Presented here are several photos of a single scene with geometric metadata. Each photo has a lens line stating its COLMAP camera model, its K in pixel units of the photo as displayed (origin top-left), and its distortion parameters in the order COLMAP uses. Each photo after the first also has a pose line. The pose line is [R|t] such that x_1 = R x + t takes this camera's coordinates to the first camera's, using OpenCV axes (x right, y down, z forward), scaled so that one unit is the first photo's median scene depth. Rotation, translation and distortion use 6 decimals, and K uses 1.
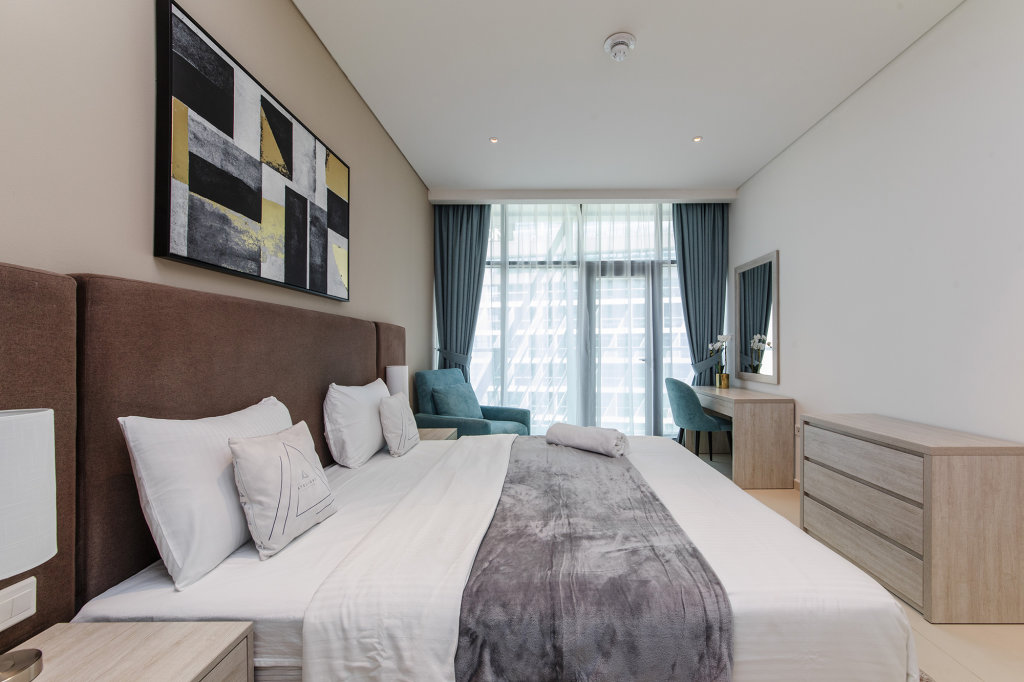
lens RADIAL K [[428.4, 0, 507.9], [0, 428.4, 344.4], [0, 0, 1]] dist [0.002093, -0.000274]
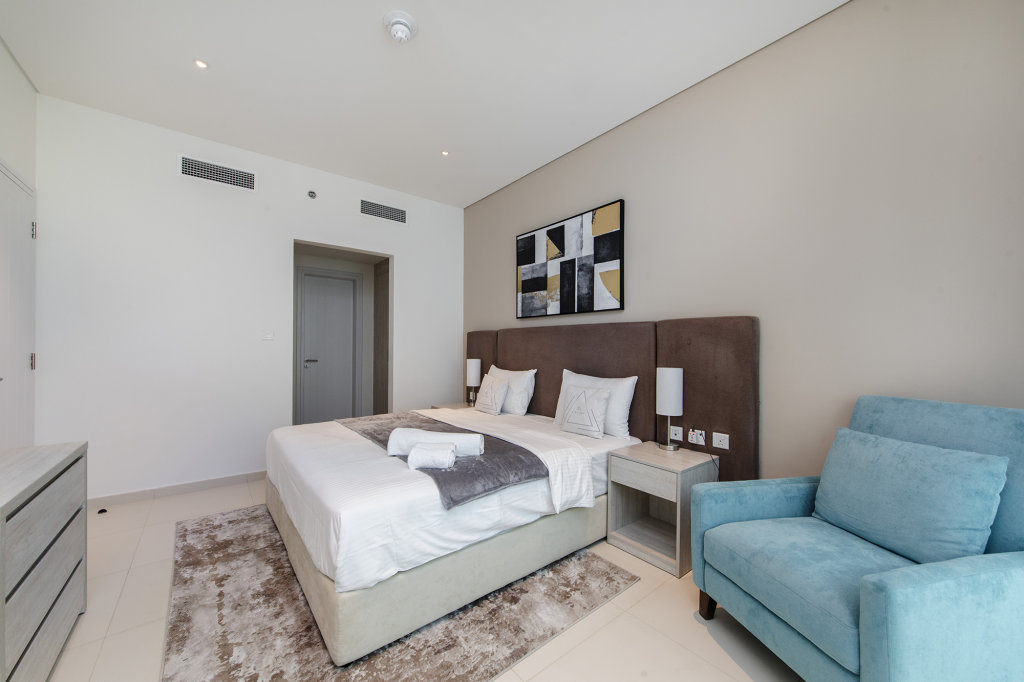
lens RADIAL K [[373.7, 0, 512.3], [0, 373.7, 339.1], [0, 0, 1]] dist [-0.003153, -0.000059]
pose [[-0.743818, -0.021542, -0.668035, 0.733504], [-0.002870, 0.999574, -0.029038, 0.017305], [0.668376, -0.019682, -0.743563, 2.087336]]
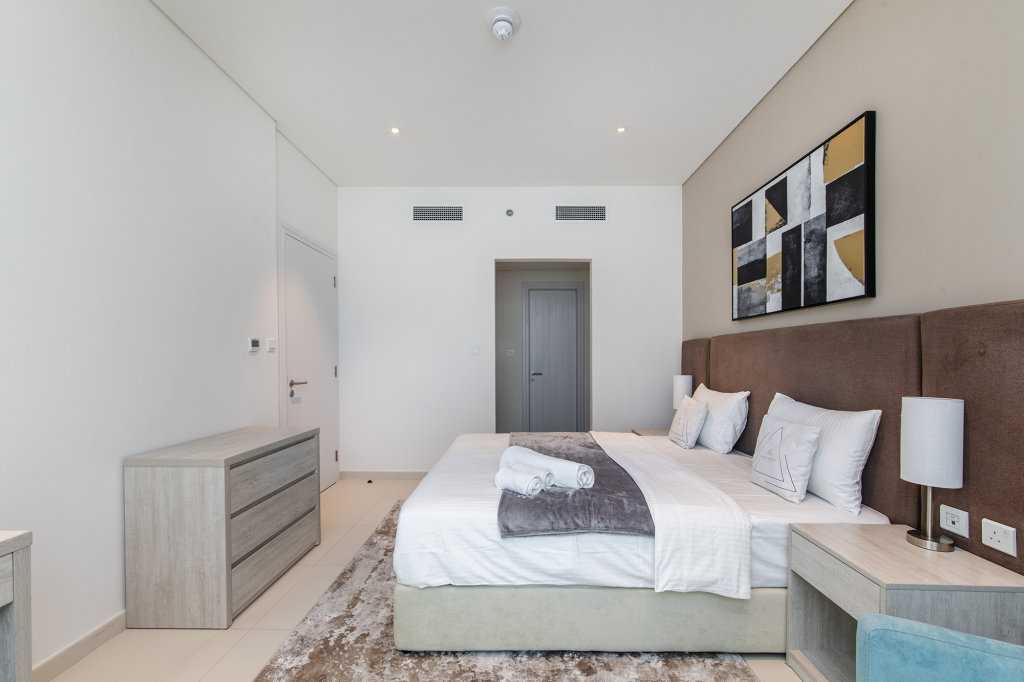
lens RADIAL K [[428.4, 0, 516.4], [0, 428.4, 357.9], [0, 0, 1]] dist [0.002093, -0.000274]
pose [[-0.998536, -0.001610, -0.054069, 0.338117], [-0.001132, 0.999960, -0.008872, 0.010746], [0.054081, -0.008798, -0.998498, 2.237378]]
